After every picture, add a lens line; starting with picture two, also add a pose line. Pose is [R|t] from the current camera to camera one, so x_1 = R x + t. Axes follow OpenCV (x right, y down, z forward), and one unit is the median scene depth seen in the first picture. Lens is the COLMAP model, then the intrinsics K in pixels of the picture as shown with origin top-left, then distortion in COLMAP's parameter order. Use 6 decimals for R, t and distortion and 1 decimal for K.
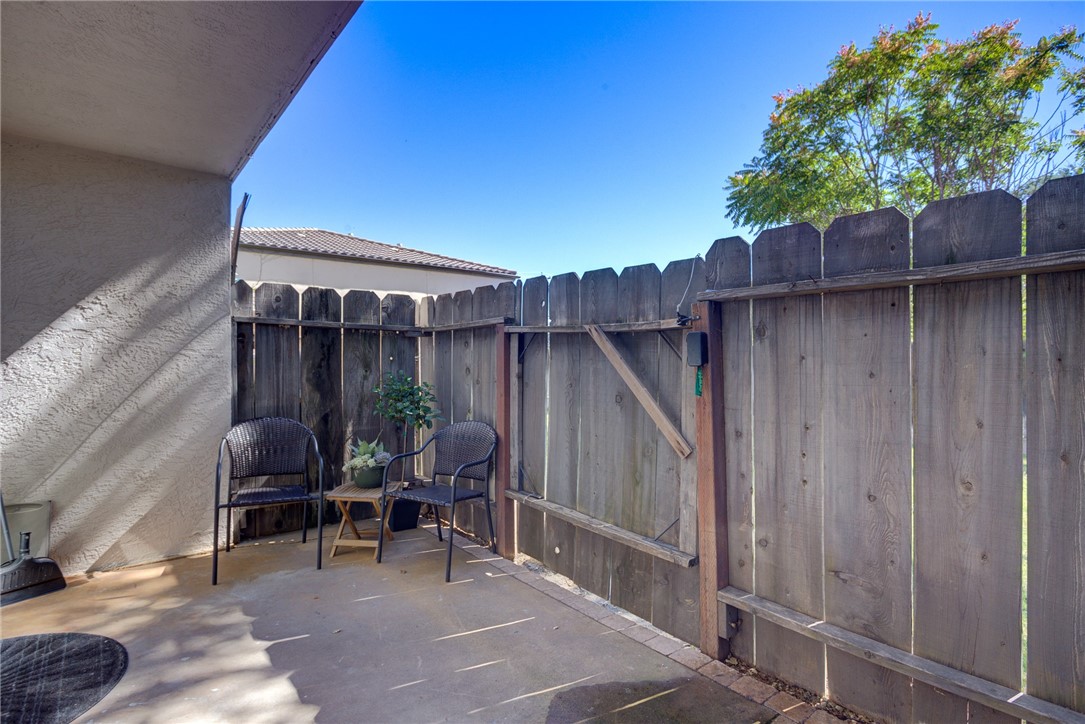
lens RADIAL K [[534.7, 0, 547.6], [0, 534.7, 360.3], [0, 0, 1]] dist [-0.007747, 0.003936]
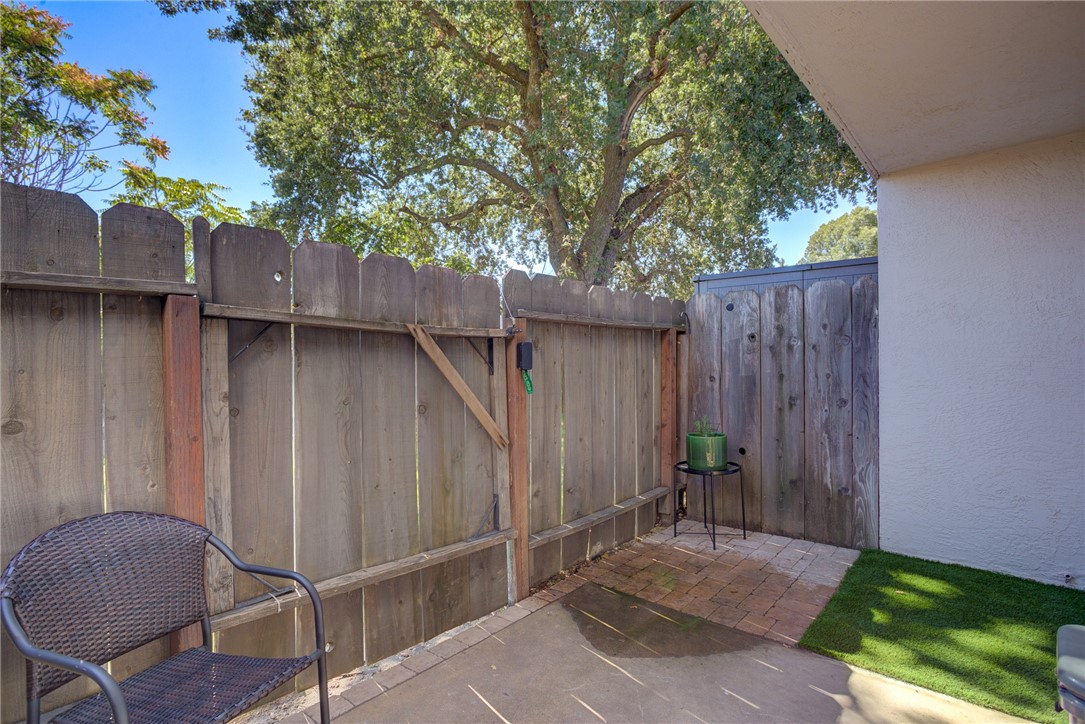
lens RADIAL K [[534.7, 0, 540.9], [0, 534.7, 364.0], [0, 0, 1]] dist [-0.007747, 0.003936]
pose [[-0.147283, -0.003003, 0.989090, -0.790334], [0.007760, 0.999961, 0.004192, -0.006169], [-0.989064, 0.008293, -0.147254, 0.947861]]
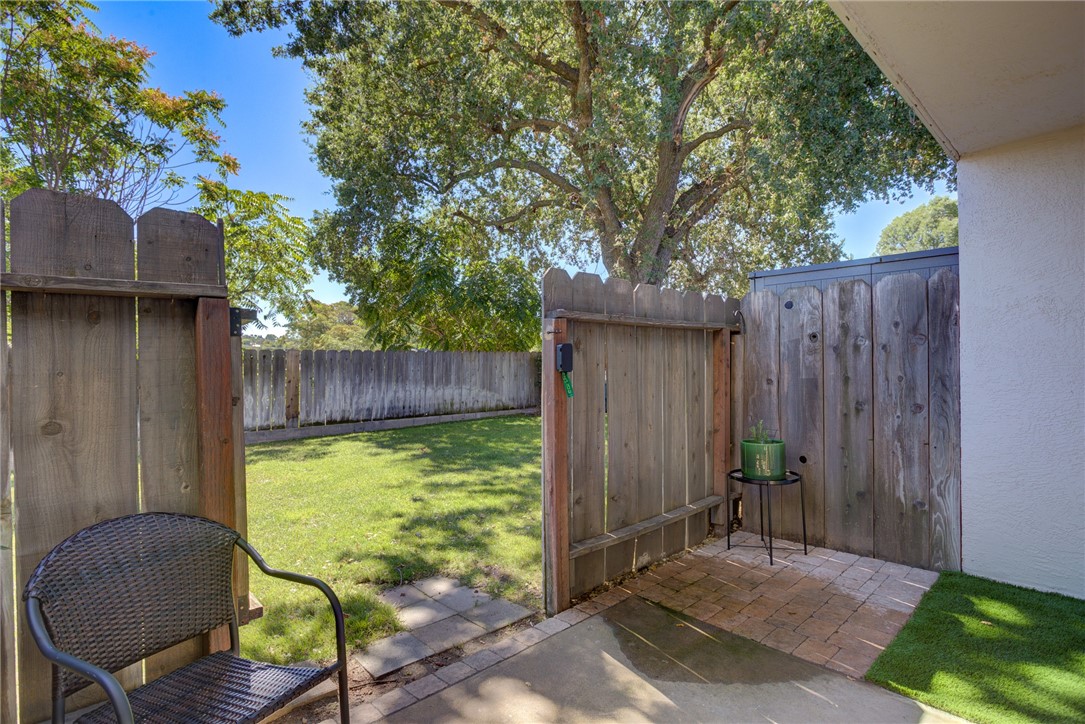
lens RADIAL K [[534.7, 0, 541.1], [0, 534.7, 363.3], [0, 0, 1]] dist [-0.007747, 0.003936]
pose [[-0.044619, 0.001915, 0.999002, -0.756433], [0.009294, 0.999956, -0.001502, -0.005981], [-0.998961, 0.009218, -0.044635, 0.915471]]
